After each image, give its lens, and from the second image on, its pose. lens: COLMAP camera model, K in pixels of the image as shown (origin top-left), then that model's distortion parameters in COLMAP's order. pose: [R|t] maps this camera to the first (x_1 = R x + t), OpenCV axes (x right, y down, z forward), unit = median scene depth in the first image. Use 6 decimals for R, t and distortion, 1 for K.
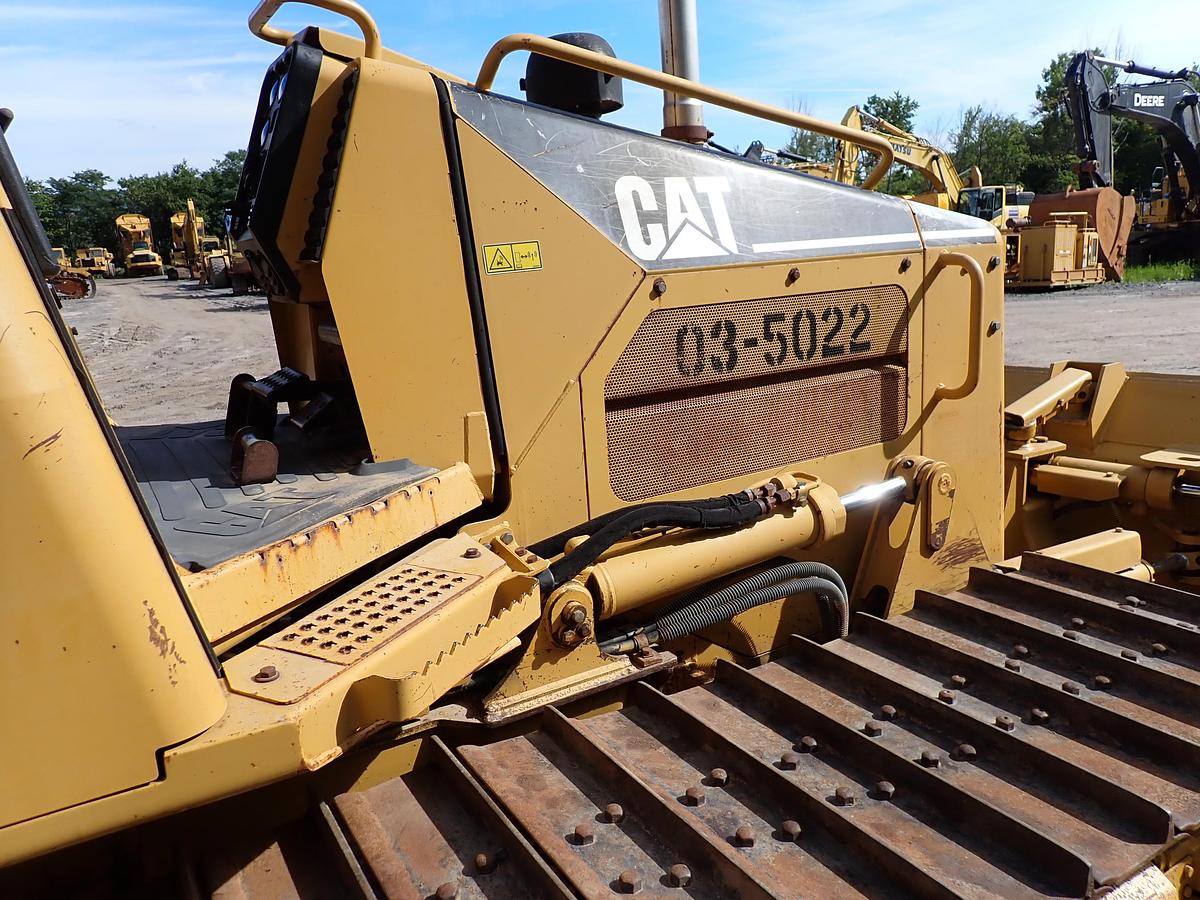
lens RADIAL K [[893.2, 0, 601.6], [0, 893.2, 446.7], [0, 0, 1]] dist [0.003649, 0.007838]
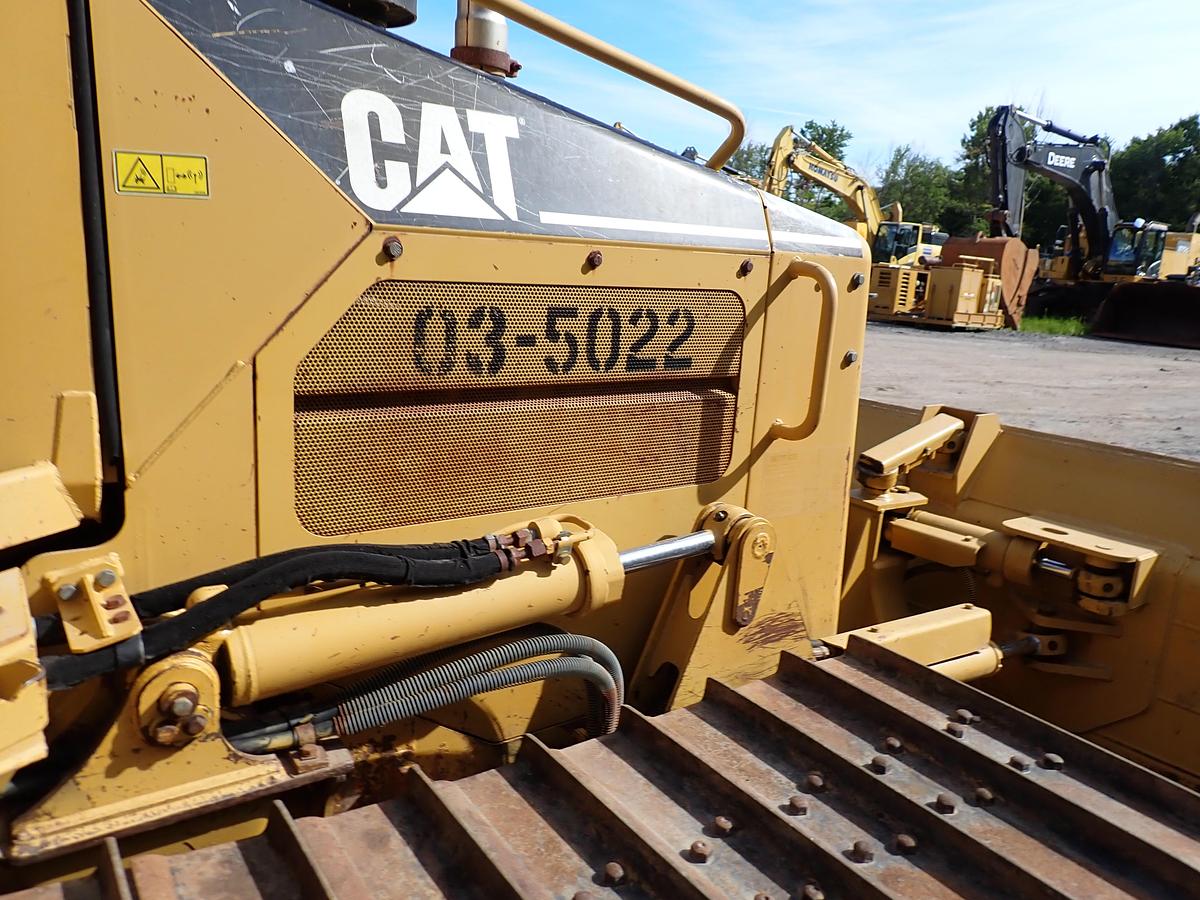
lens RADIAL K [[893.2, 0, 601.6], [0, 893.2, 446.7], [0, 0, 1]] dist [0.003649, 0.007838]
pose [[0.988920, 0.106865, 0.103040, 0.159271], [-0.107851, 0.994159, 0.004029, -0.035960], [-0.102007, -0.015098, 0.994669, 0.232708]]
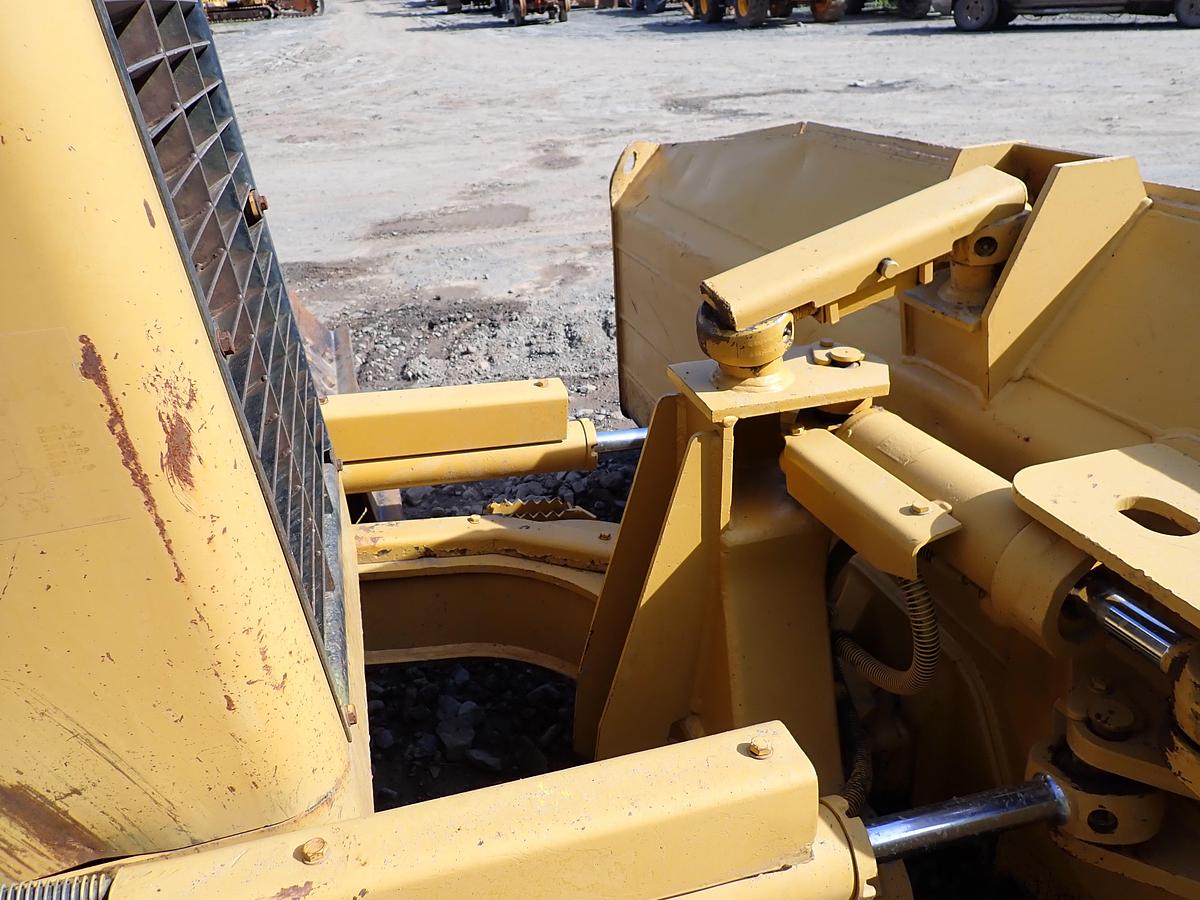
lens RADIAL K [[886.9, 0, 601.2], [0, 886.9, 448.9], [0, 0, 1]] dist [0.009741, -0.003312]
pose [[0.963383, 0.122715, -0.238397, 0.795489], [-0.050880, 0.956633, 0.286817, -0.122455], [0.263256, -0.264185, 0.927848, 0.991101]]
